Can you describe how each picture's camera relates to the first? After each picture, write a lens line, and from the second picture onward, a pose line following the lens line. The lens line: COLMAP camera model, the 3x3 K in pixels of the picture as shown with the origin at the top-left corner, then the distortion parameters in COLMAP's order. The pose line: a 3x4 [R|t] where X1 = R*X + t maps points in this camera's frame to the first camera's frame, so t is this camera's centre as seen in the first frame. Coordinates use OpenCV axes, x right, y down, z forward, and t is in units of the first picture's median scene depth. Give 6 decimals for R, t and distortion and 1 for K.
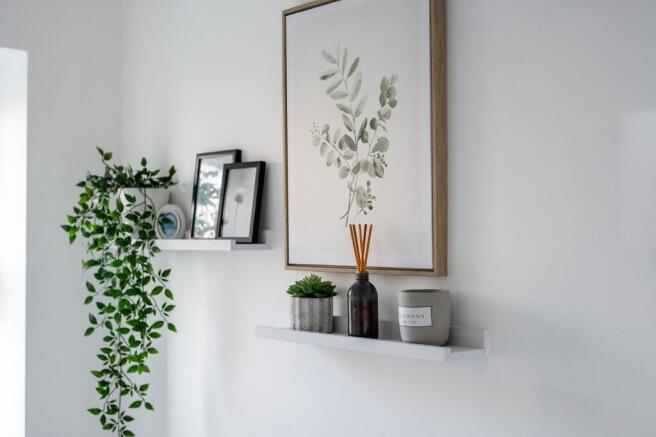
lens RADIAL K [[953.3, 0, 327.7], [0, 953.3, 218.7], [0, 0, 1]] dist [-0.010664, 0.000000]
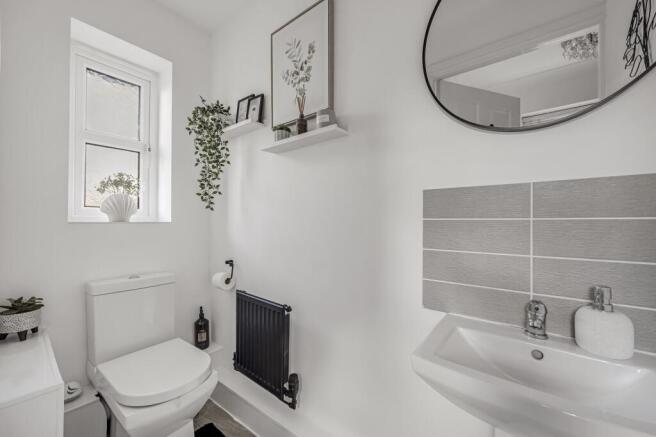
lens RADIAL K [[258.9, 0, 328.2], [0, 258.9, 219.5], [0, 0, 1]] dist [-0.001835, -0.000111]
pose [[0.980967, 0.003190, 0.194151, -0.025086], [-0.005361, 0.999929, 0.010656, 0.272431], [-0.194103, -0.011494, 0.980914, 0.205139]]
